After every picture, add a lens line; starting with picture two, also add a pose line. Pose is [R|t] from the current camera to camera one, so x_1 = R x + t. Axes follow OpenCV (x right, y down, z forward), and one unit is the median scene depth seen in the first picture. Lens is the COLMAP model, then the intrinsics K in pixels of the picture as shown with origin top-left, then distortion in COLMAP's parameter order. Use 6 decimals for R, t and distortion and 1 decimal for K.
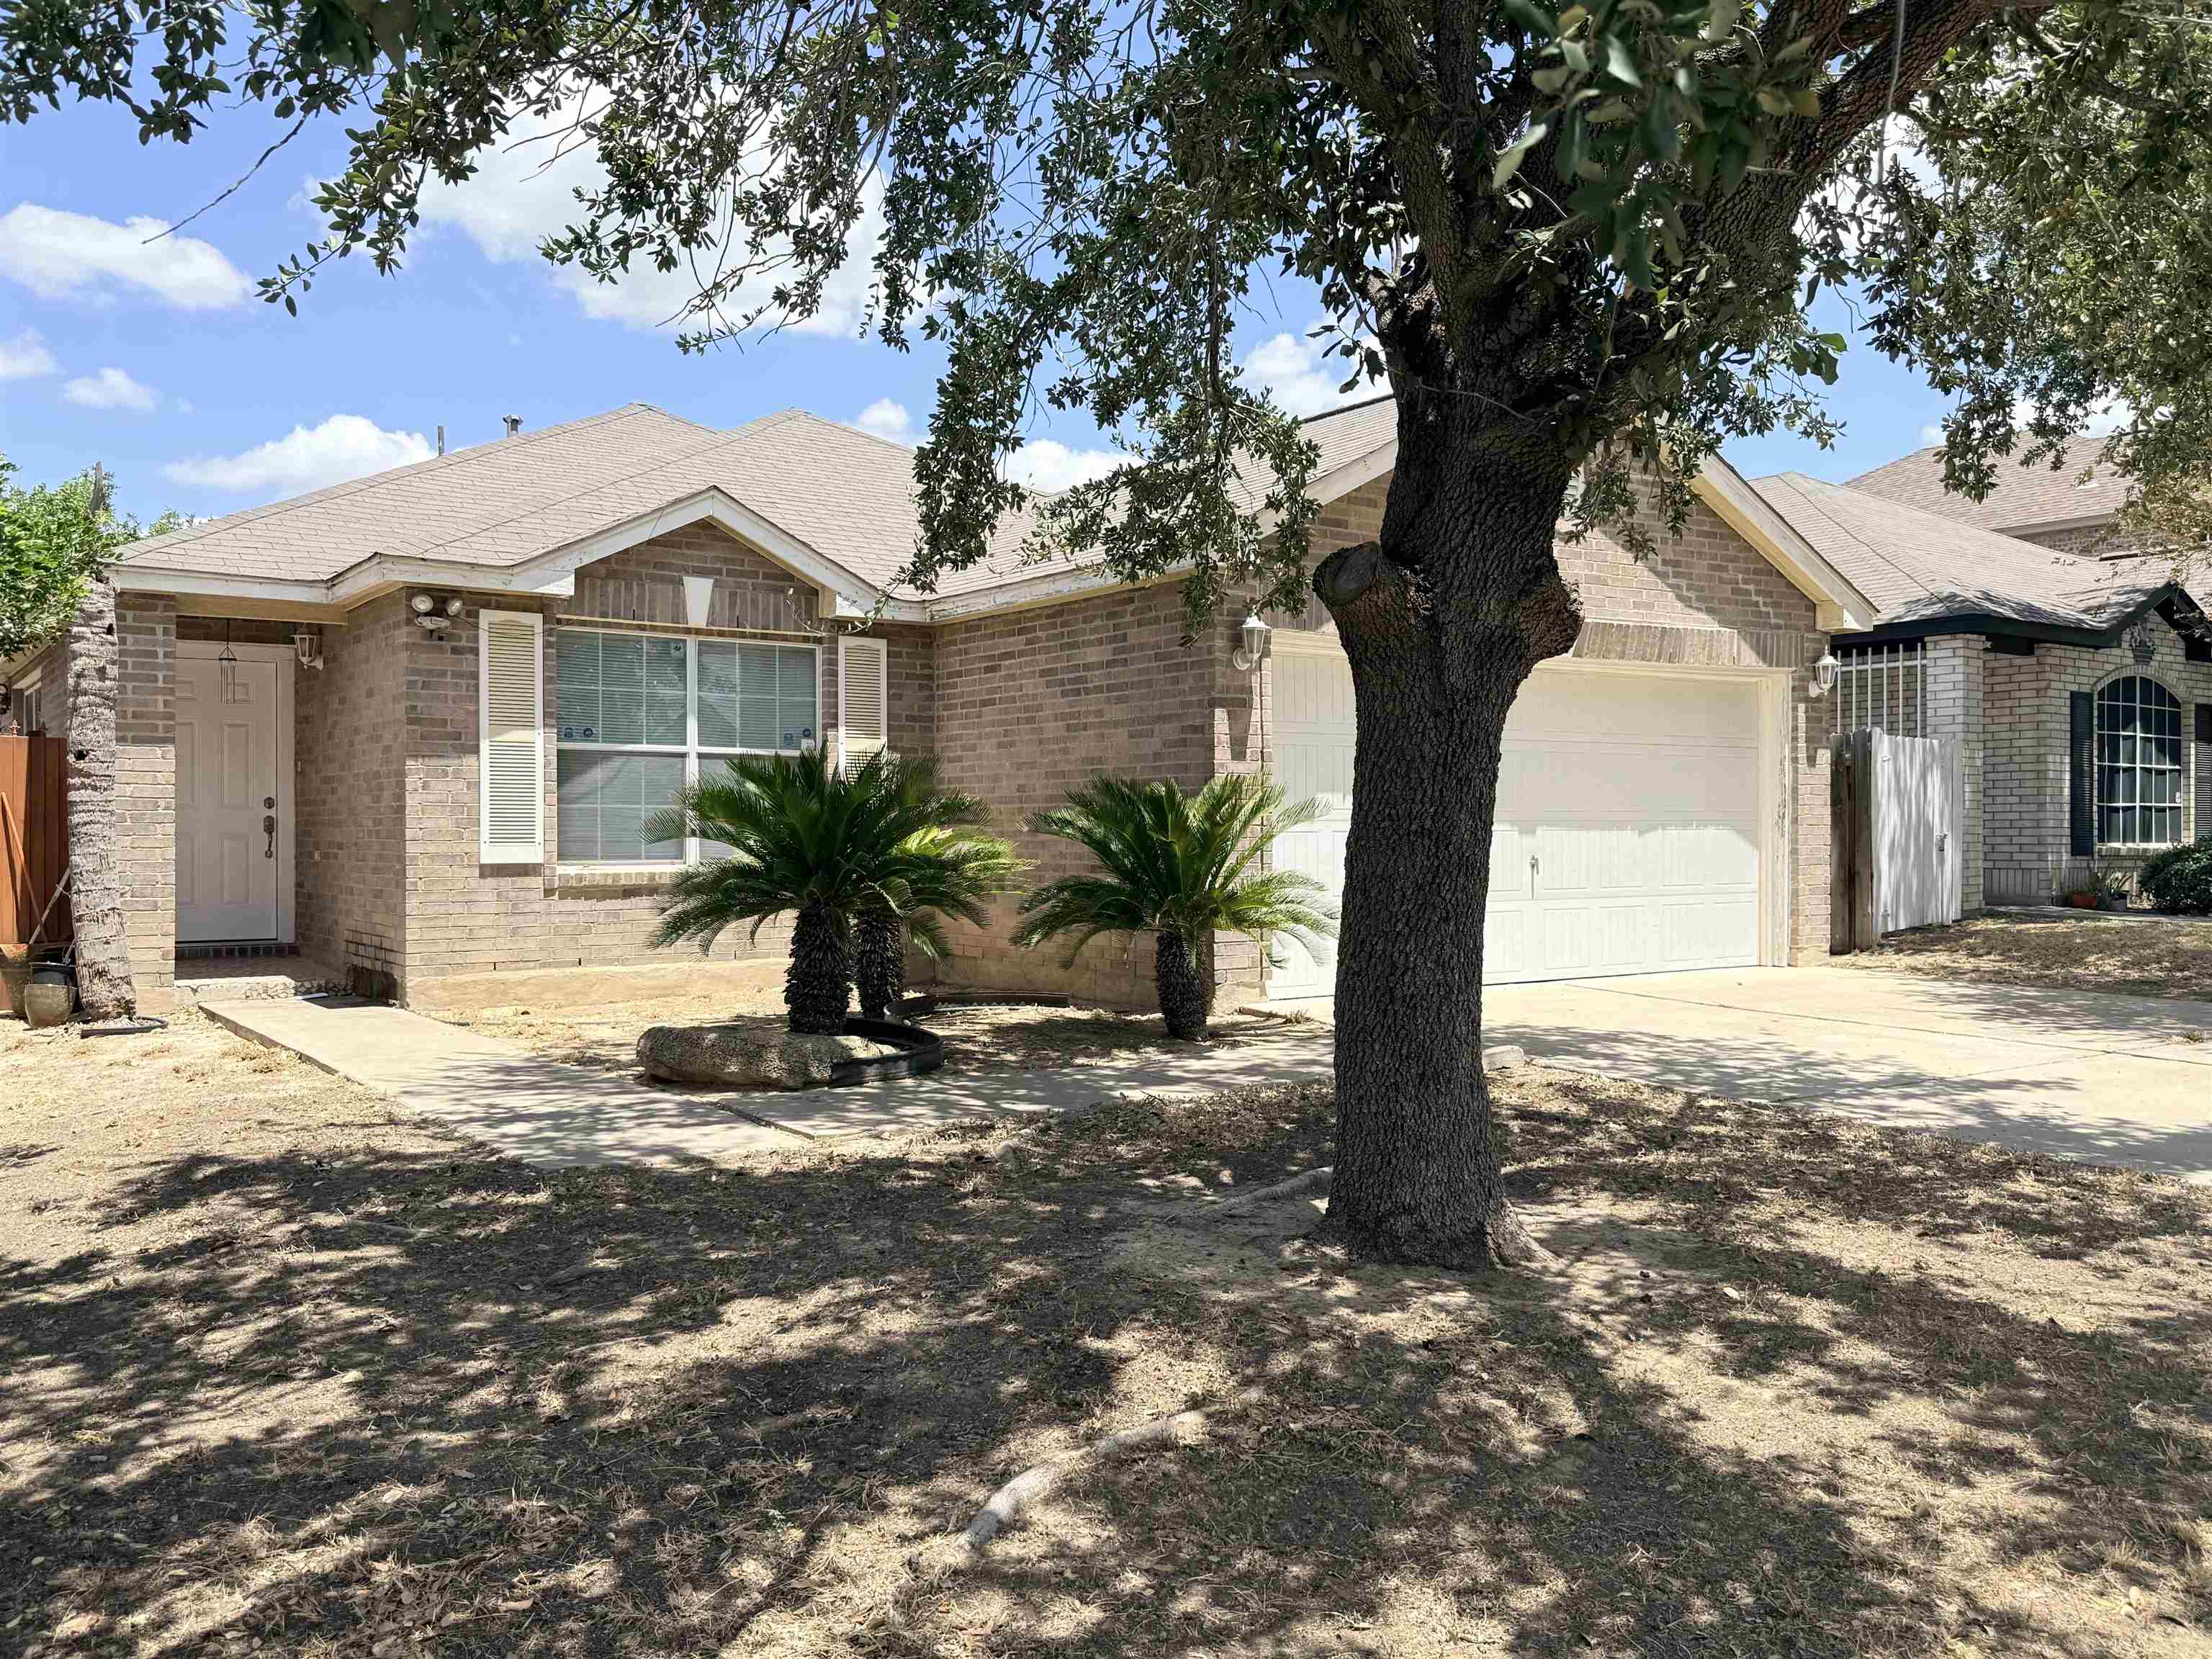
lens RADIAL K [[1781.0, 0, 1105.4], [0, 1781.0, 819.5], [0, 0, 1]] dist [0.093073, -0.051418]
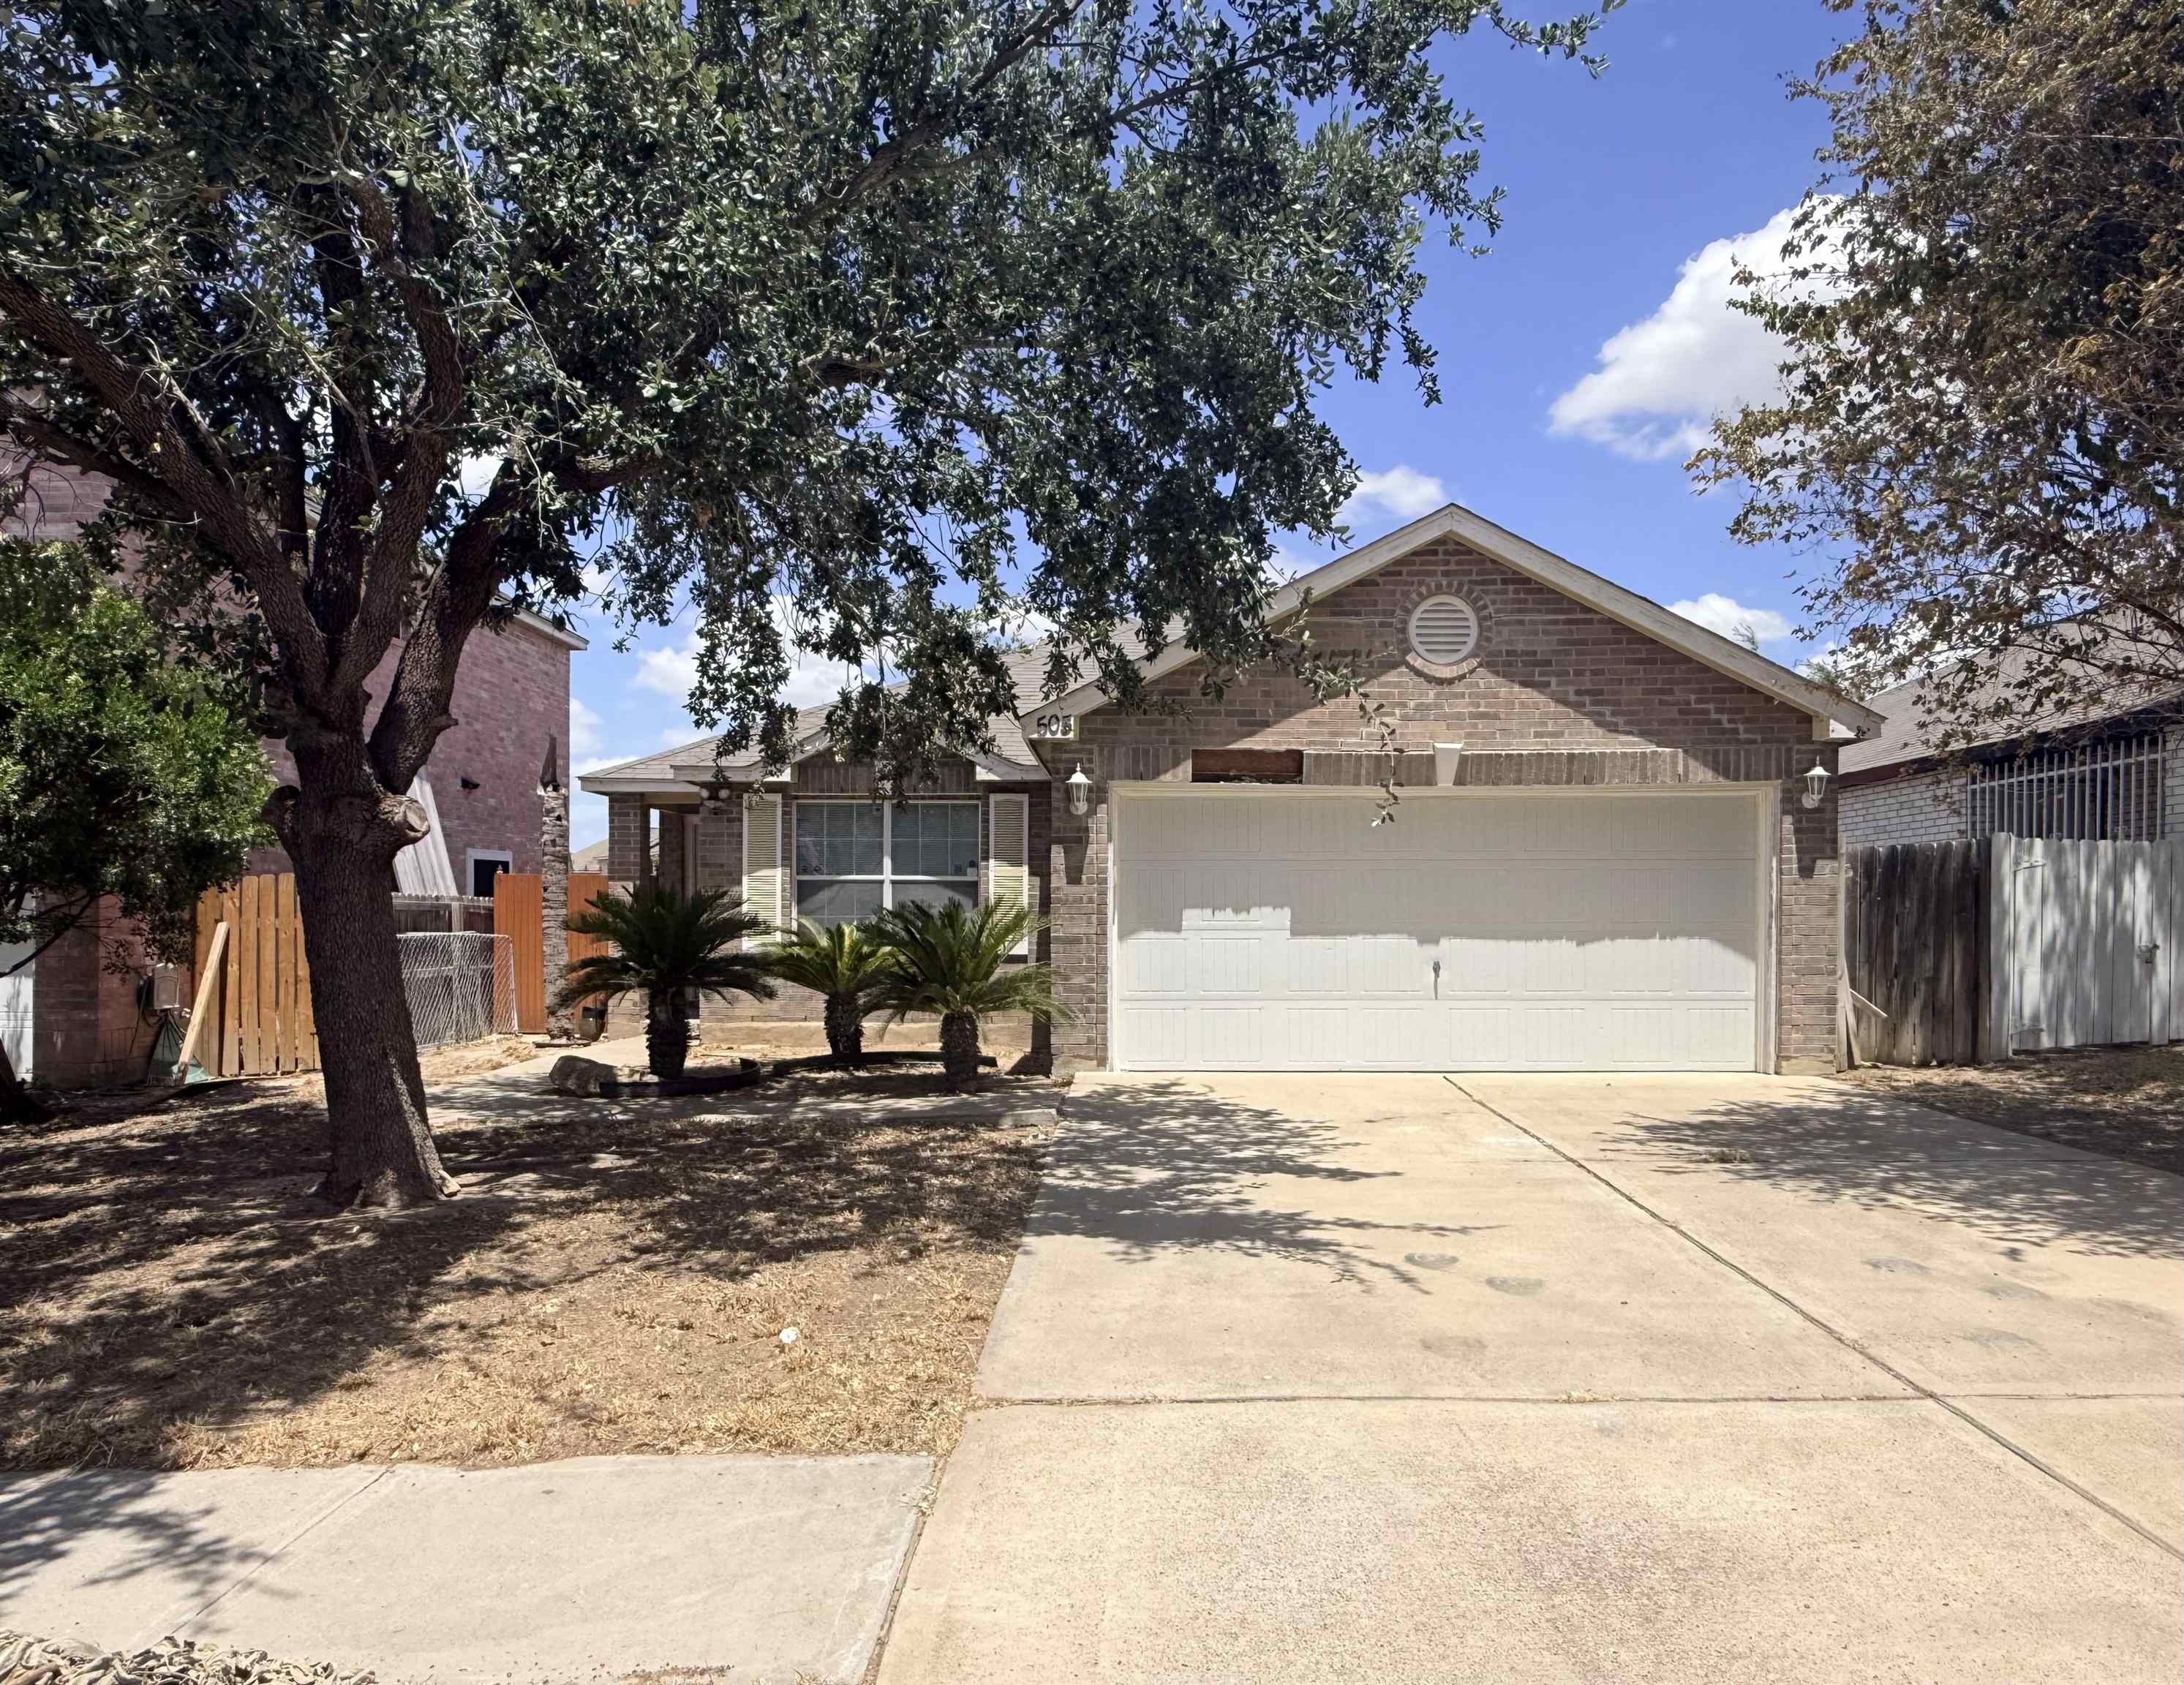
lens RADIAL K [[1507.6, 0, 1086.6], [0, 1507.6, 845.0], [0, 0, 1]] dist [-0.018986, 0.002447]
pose [[0.809849, -0.025249, -0.586095, 0.662002], [0.000259, 0.999089, -0.042683, -0.014234], [0.586639, 0.034415, 0.809117, 0.103510]]
